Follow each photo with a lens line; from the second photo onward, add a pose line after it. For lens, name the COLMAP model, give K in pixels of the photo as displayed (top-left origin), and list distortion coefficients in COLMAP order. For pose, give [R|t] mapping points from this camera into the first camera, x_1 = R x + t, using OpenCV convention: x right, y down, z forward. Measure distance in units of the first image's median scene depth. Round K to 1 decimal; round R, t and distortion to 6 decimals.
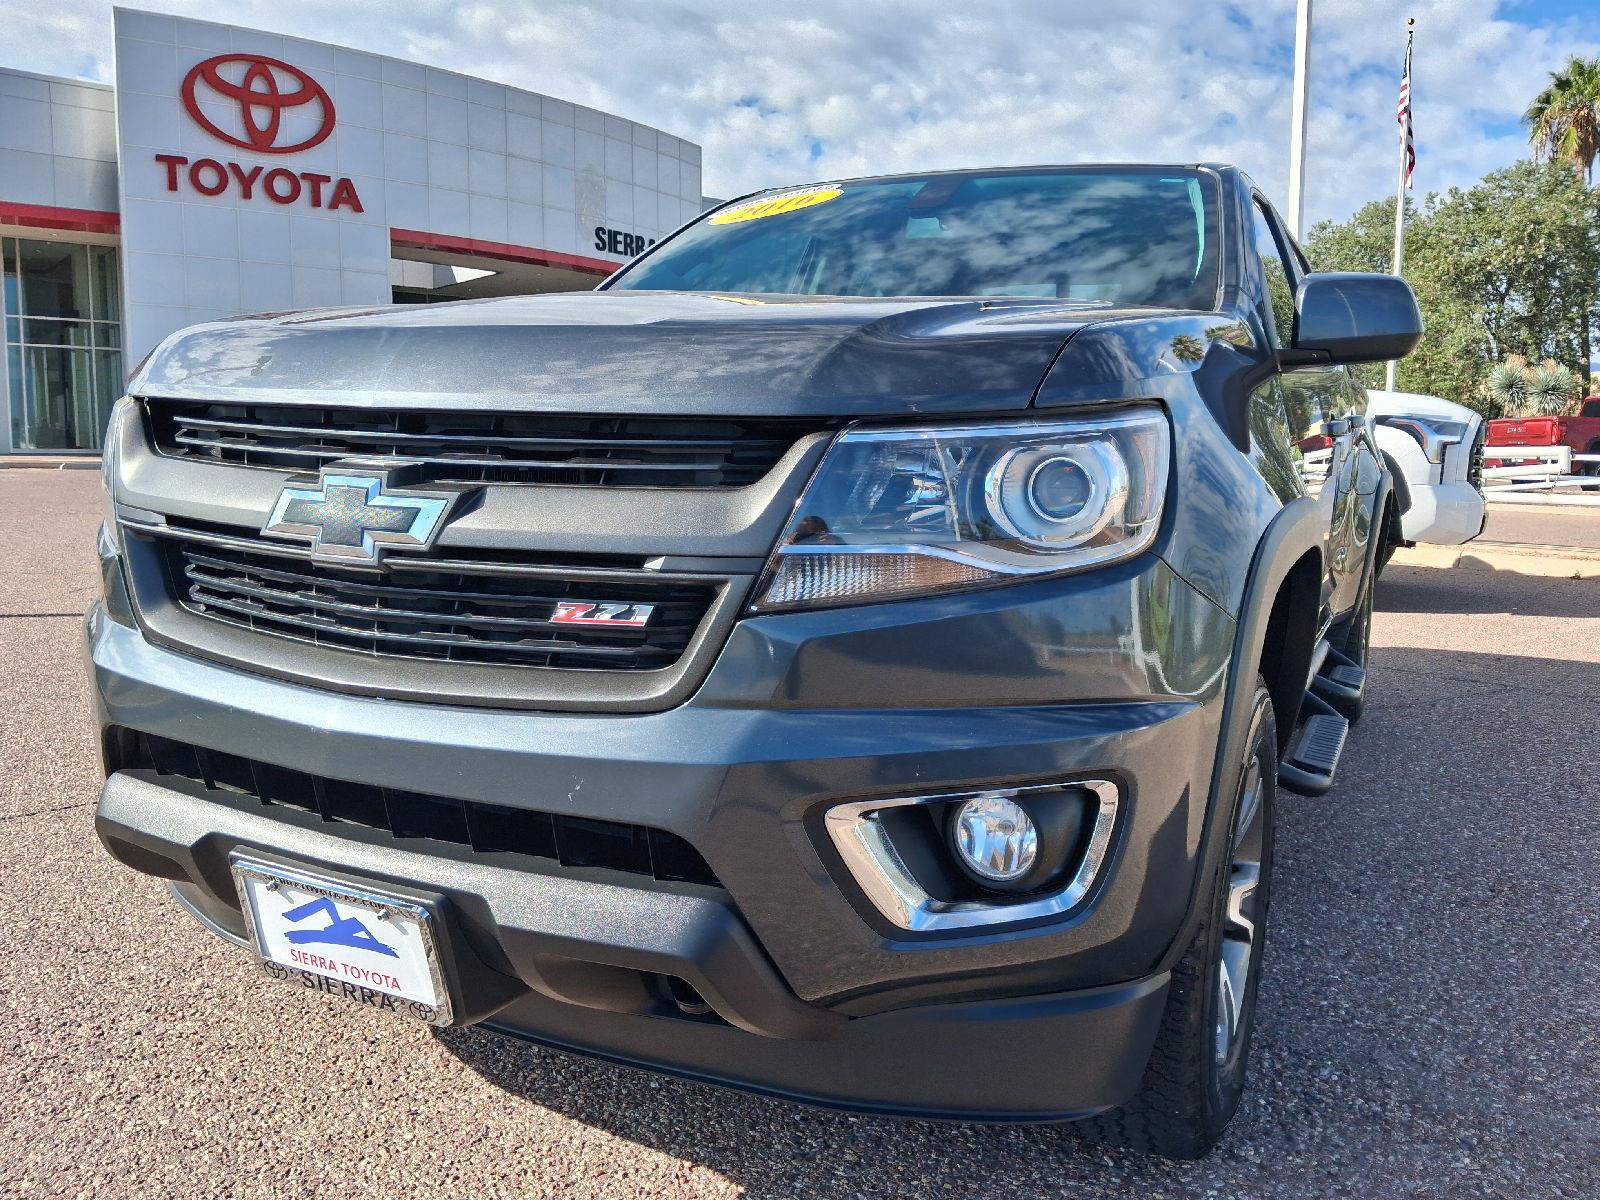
lens RADIAL K [[1309.4, 0, 808.5], [0, 1309.4, 590.0], [0, 0, 1]] dist [0.010414, -0.027277]
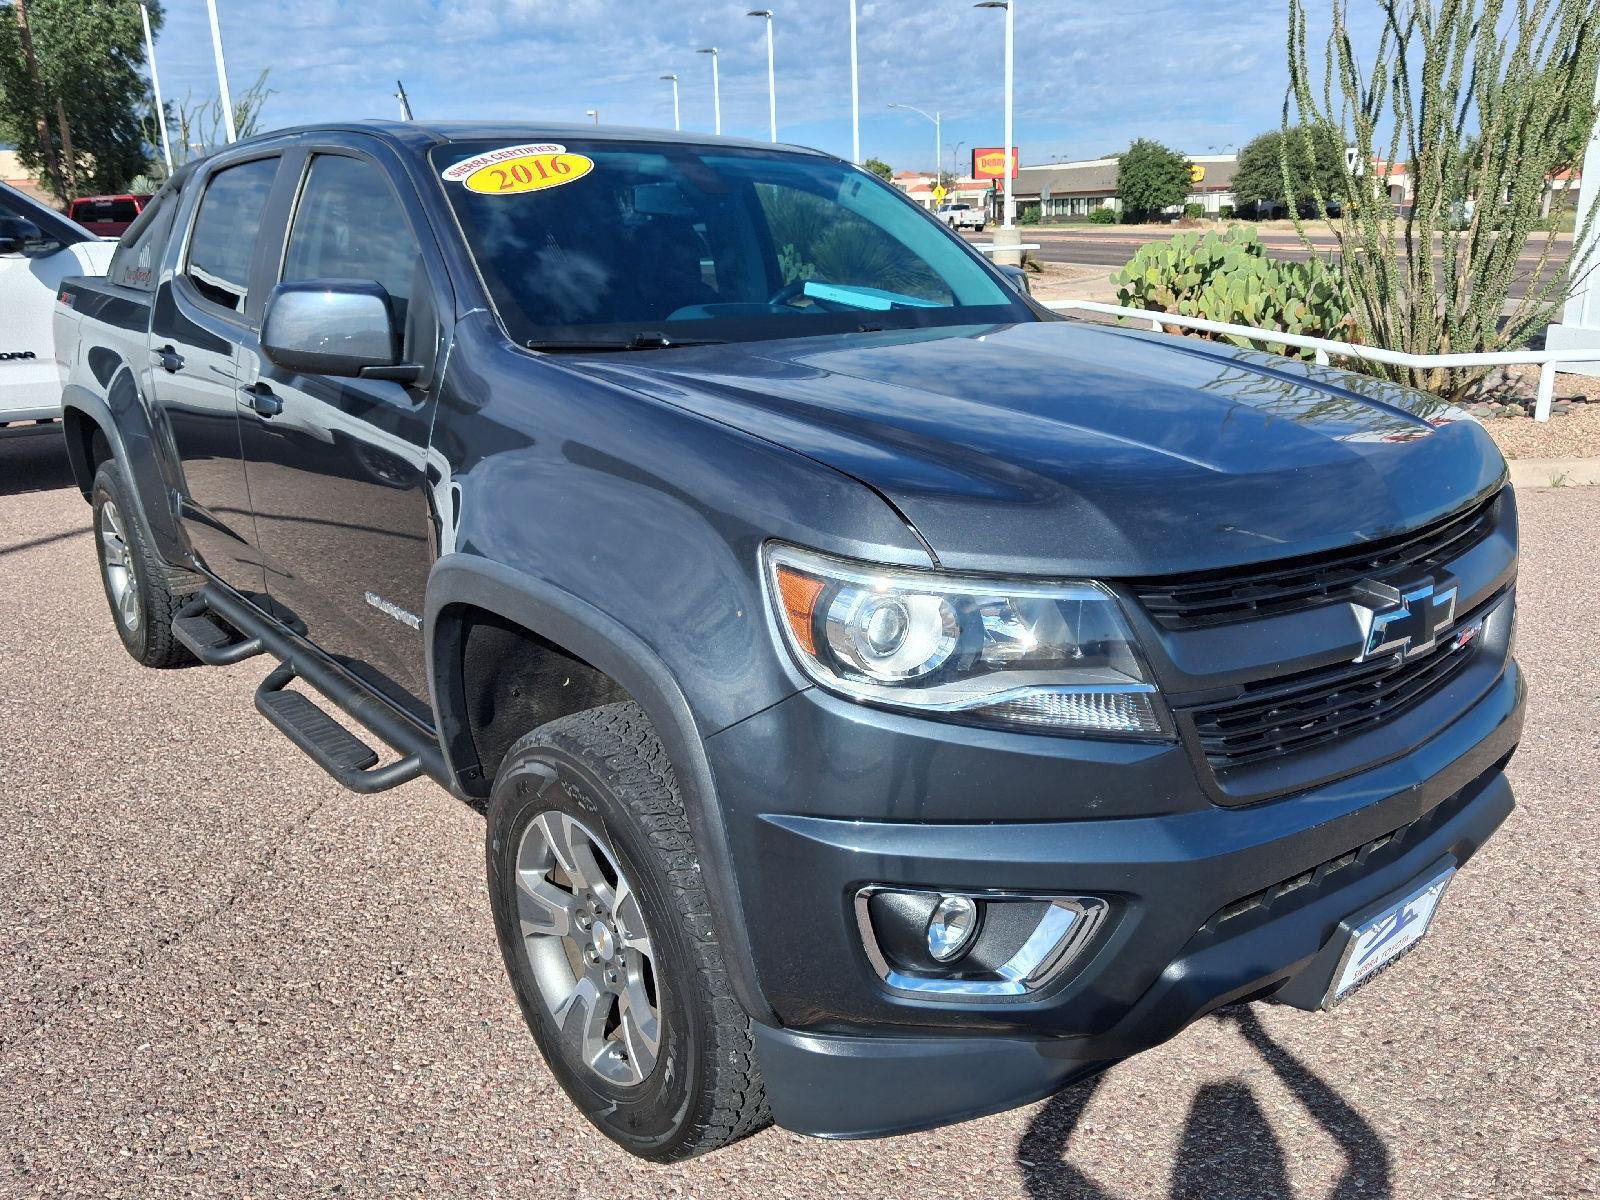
lens RADIAL K [[1309.4, 0, 783.9], [0, 1309.4, 625.2], [0, 0, 1]] dist [0.010414, -0.027277]
pose [[0.415354, -0.295097, 0.860464, -0.127154], [0.131663, 0.955460, 0.264121, -0.035079], [-0.900081, 0.003588, 0.435708, 0.075352]]
